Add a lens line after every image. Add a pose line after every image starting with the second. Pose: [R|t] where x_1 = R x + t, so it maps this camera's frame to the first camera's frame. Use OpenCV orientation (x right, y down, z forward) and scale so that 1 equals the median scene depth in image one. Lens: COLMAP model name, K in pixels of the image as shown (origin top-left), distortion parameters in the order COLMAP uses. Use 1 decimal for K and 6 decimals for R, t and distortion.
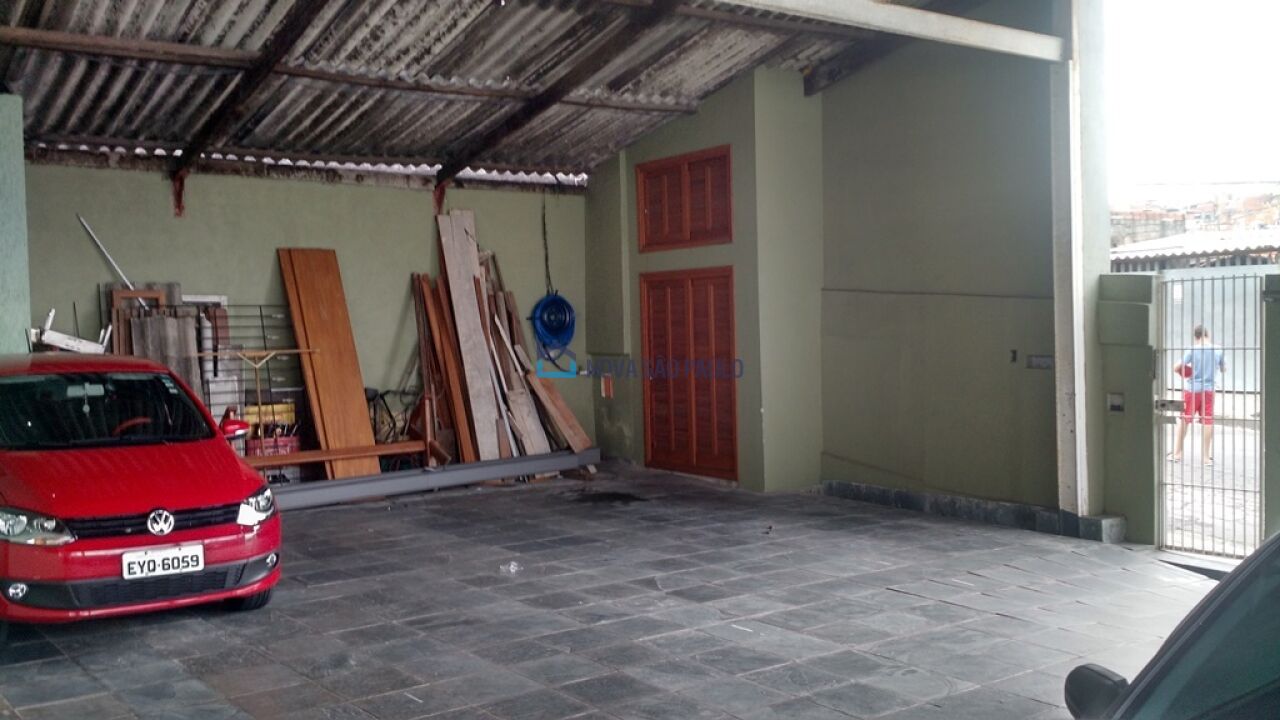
lens RADIAL K [[1171.4, 0, 634.2], [0, 1171.4, 355.1], [0, 0, 1]] dist [0.134556, -0.317986]
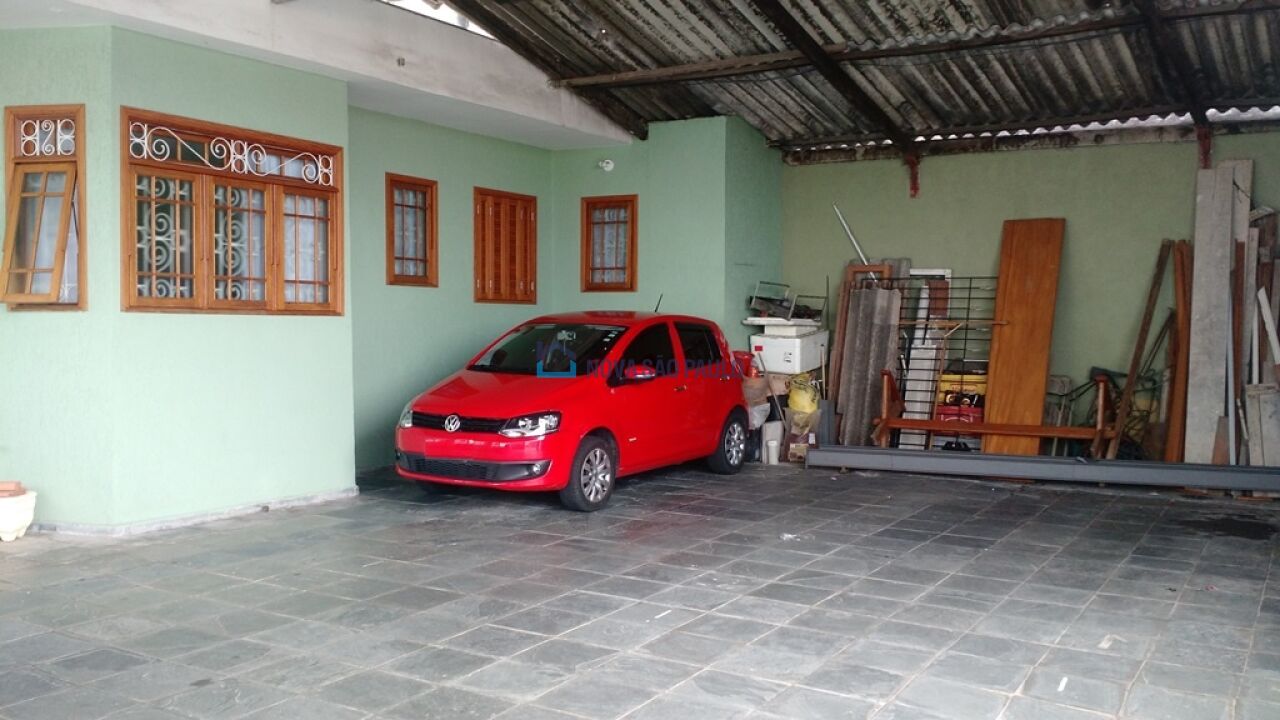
lens RADIAL K [[1171.4, 0, 634.2], [0, 1171.4, 355.1], [0, 0, 1]] dist [0.134556, -0.317986]
pose [[0.376677, 0.056284, -0.924633, 0.516106], [-0.039949, 0.998211, 0.044488, -0.008624], [0.925483, 0.020181, 0.378252, 0.332236]]
